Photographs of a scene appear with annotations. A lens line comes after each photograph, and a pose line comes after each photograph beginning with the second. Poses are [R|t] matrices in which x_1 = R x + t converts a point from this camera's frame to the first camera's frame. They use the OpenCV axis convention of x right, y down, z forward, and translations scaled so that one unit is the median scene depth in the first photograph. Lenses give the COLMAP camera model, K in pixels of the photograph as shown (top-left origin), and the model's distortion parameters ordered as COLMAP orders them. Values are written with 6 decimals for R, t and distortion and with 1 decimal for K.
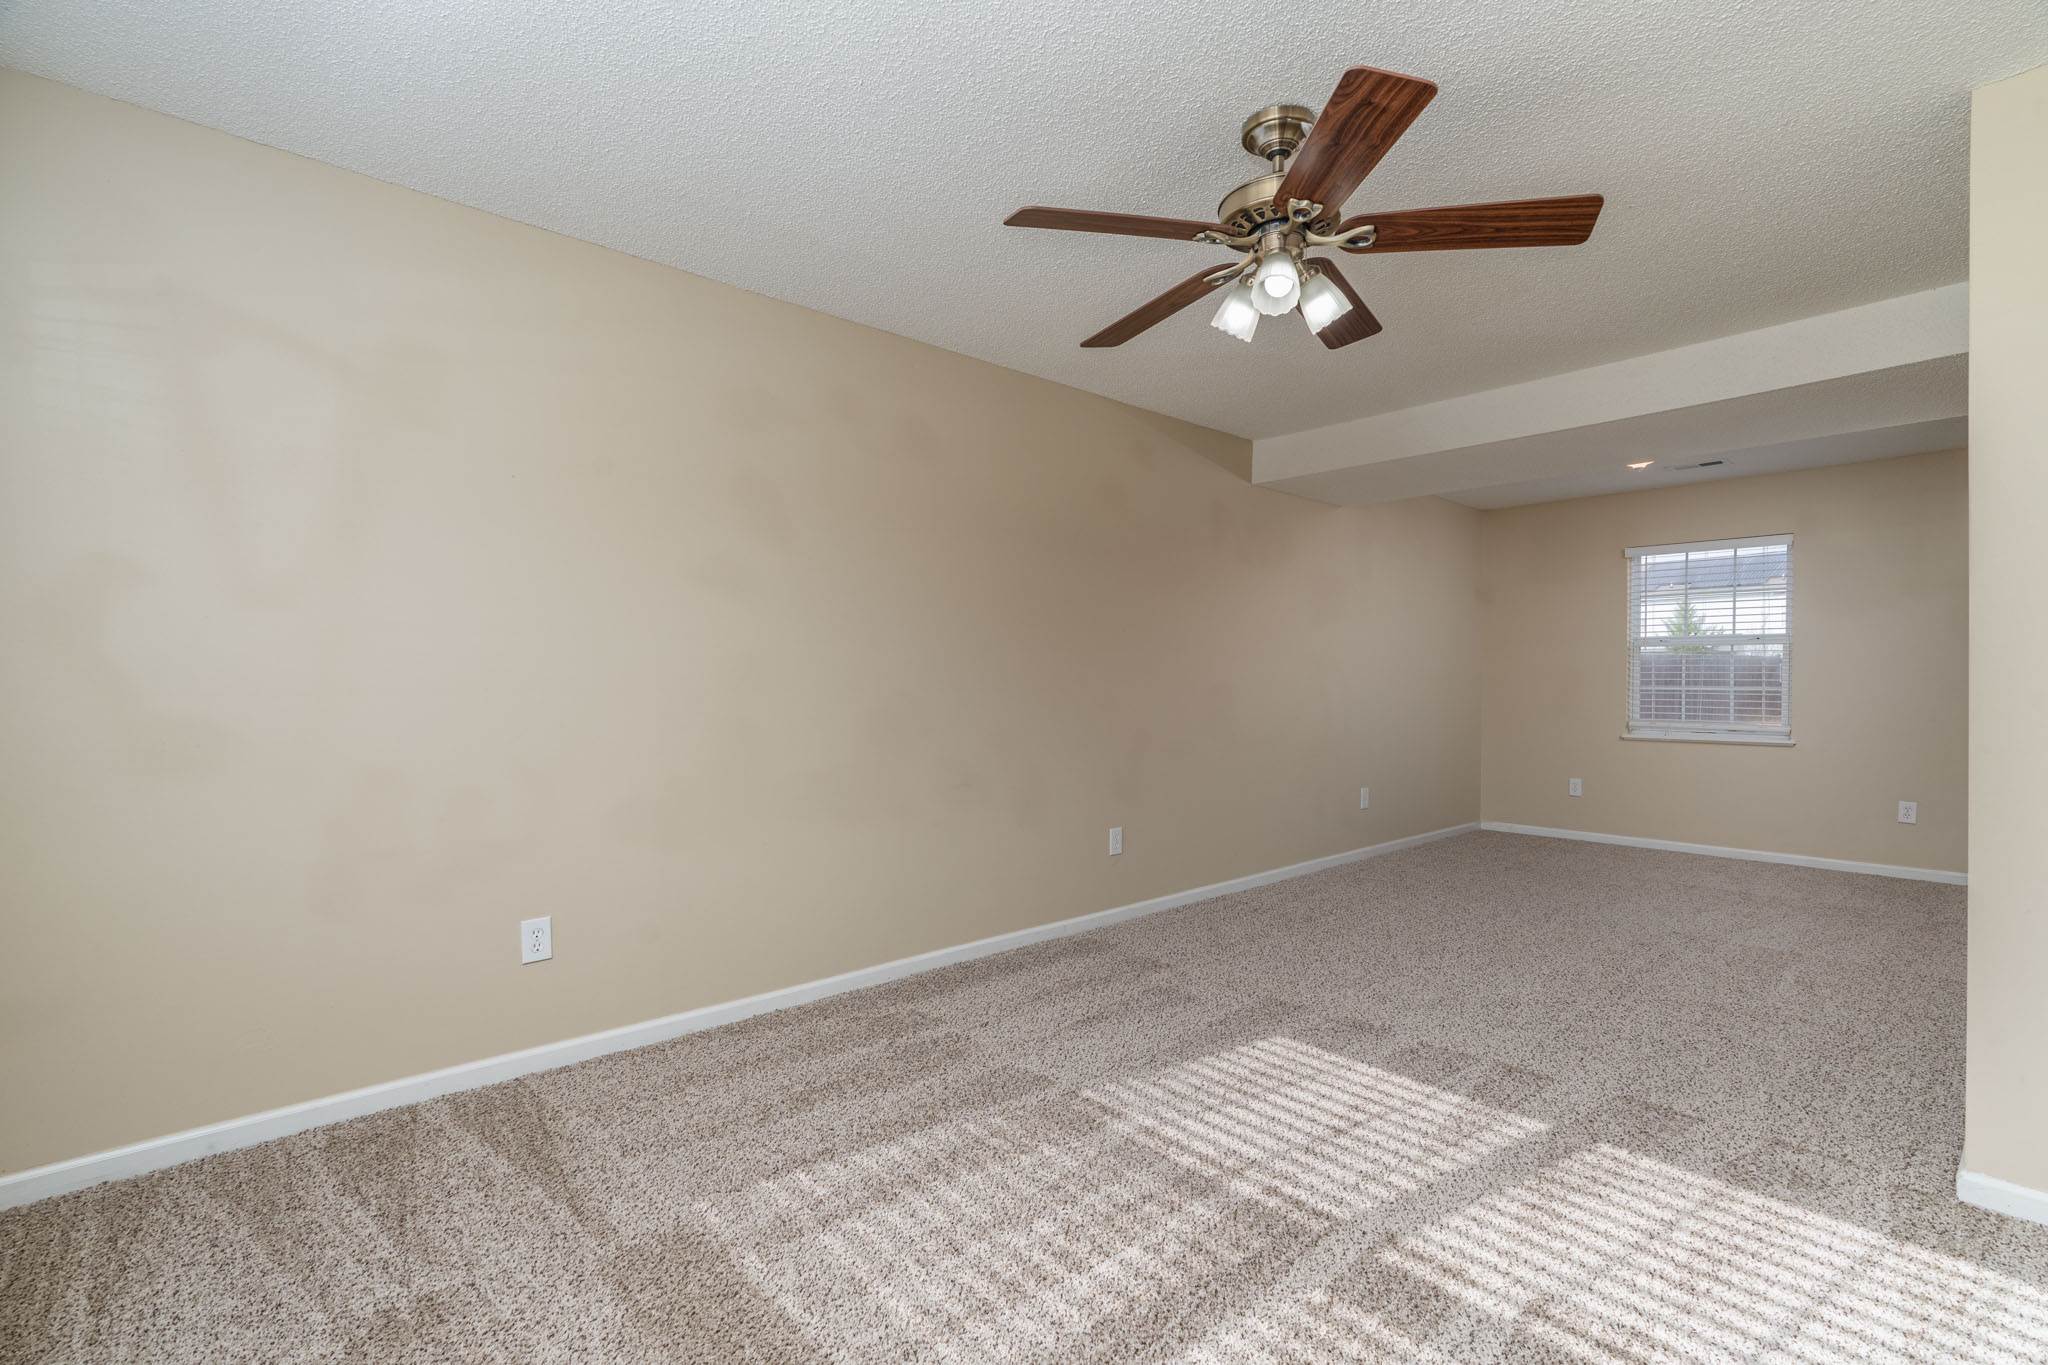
lens RADIAL K [[922.4, 0, 1035.6], [0, 922.4, 682.0], [0, 0, 1]] dist [0.008423, 0.000343]
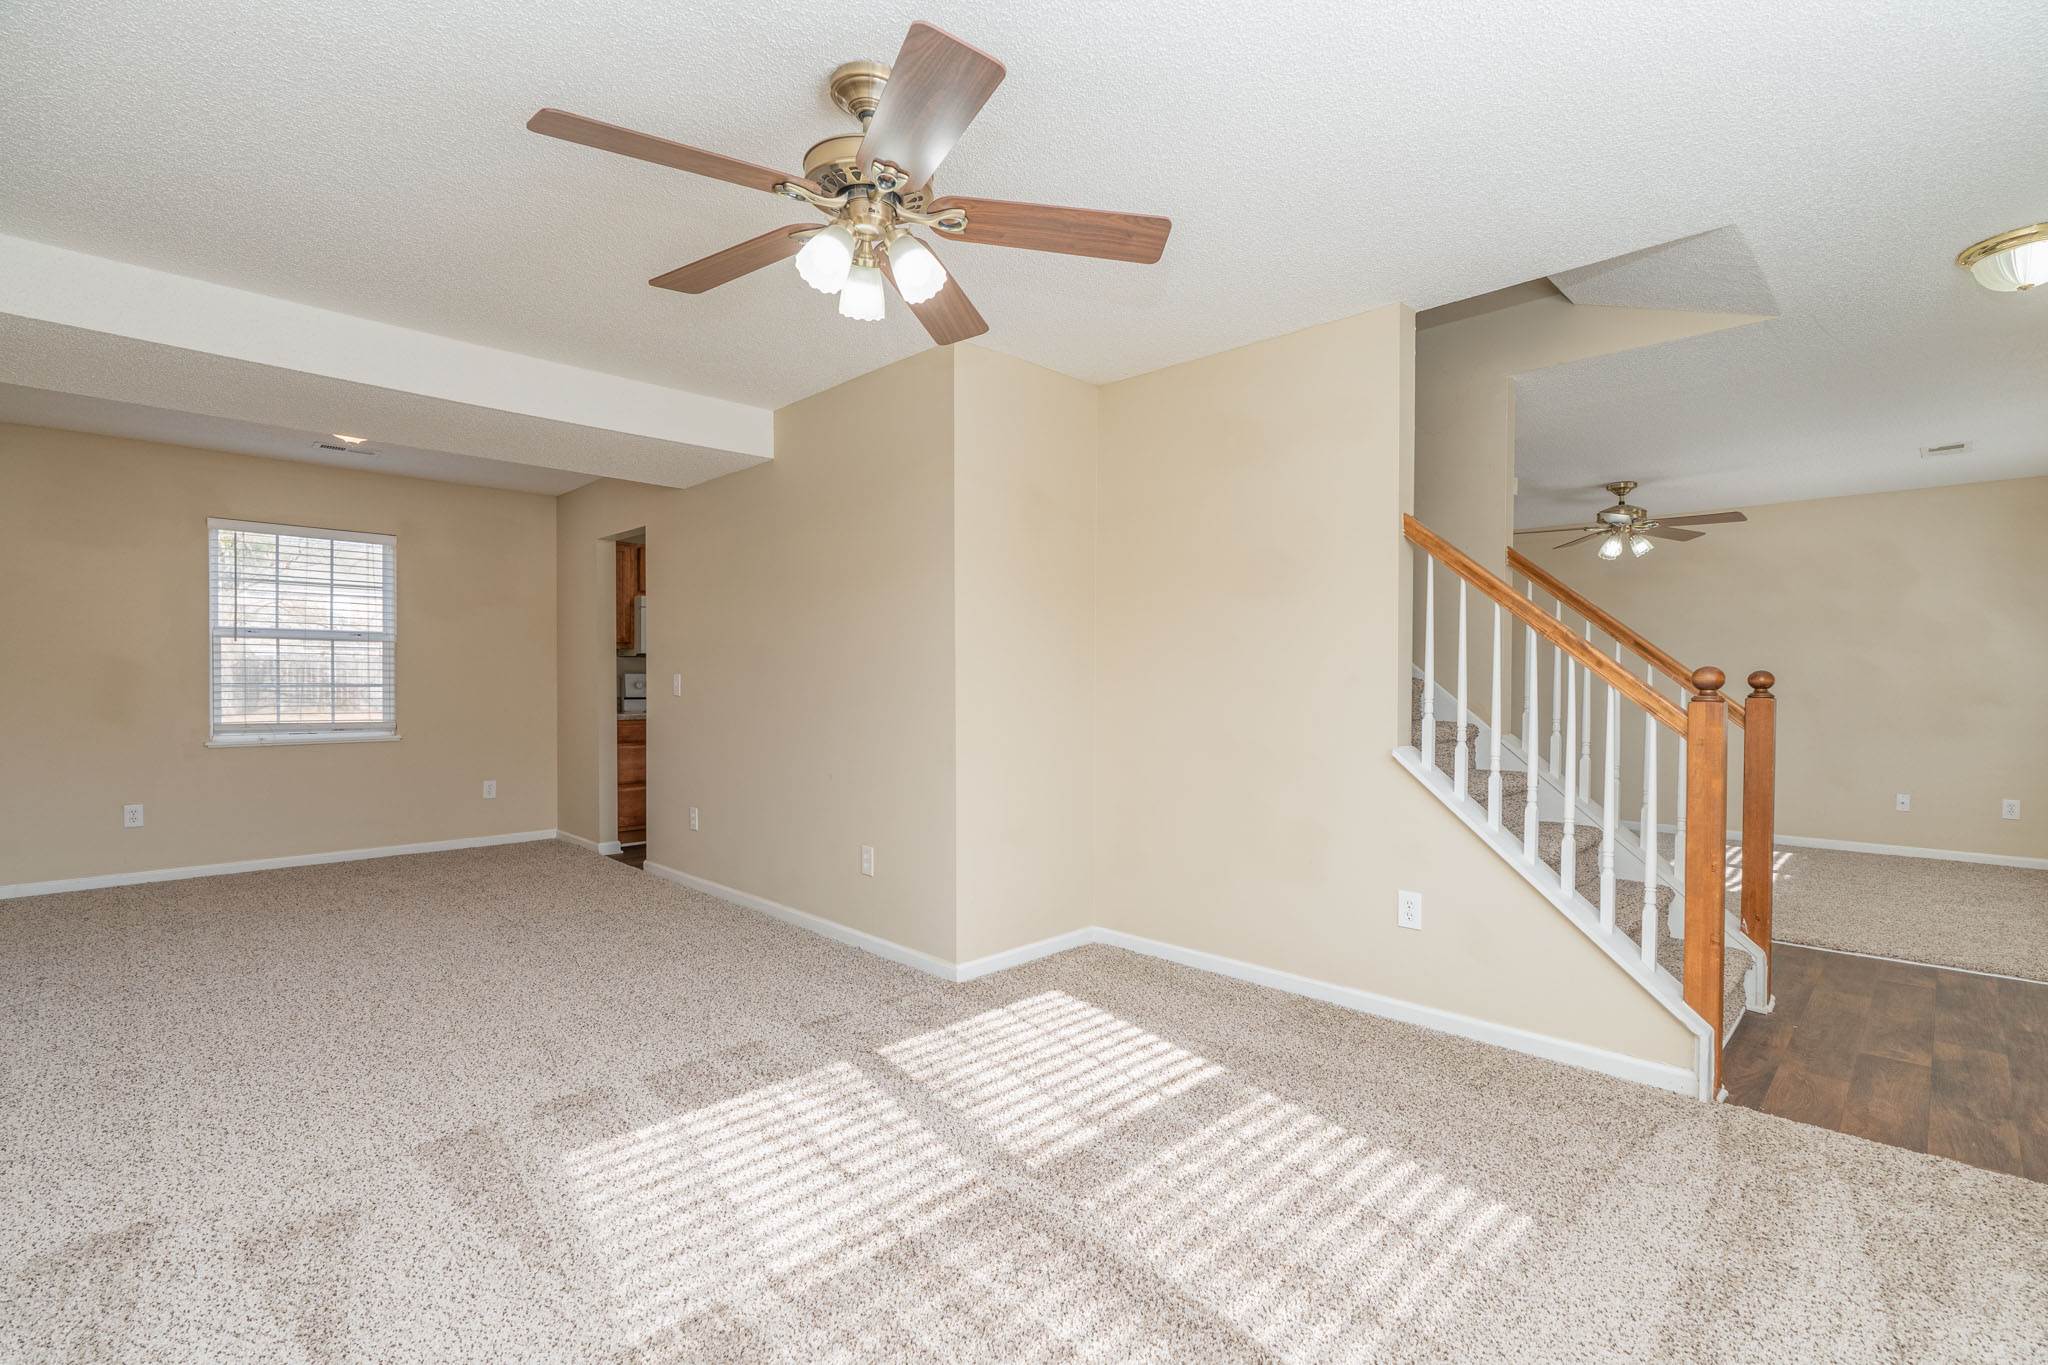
lens RADIAL K [[922.4, 0, 1035.7], [0, 922.4, 690.4], [0, 0, 1]] dist [0.008423, 0.000343]
pose [[-0.056488, -0.007220, 0.998377, -0.659432], [-0.011287, 0.999915, 0.006592, -0.005826], [-0.998339, -0.010896, -0.056565, 0.857541]]
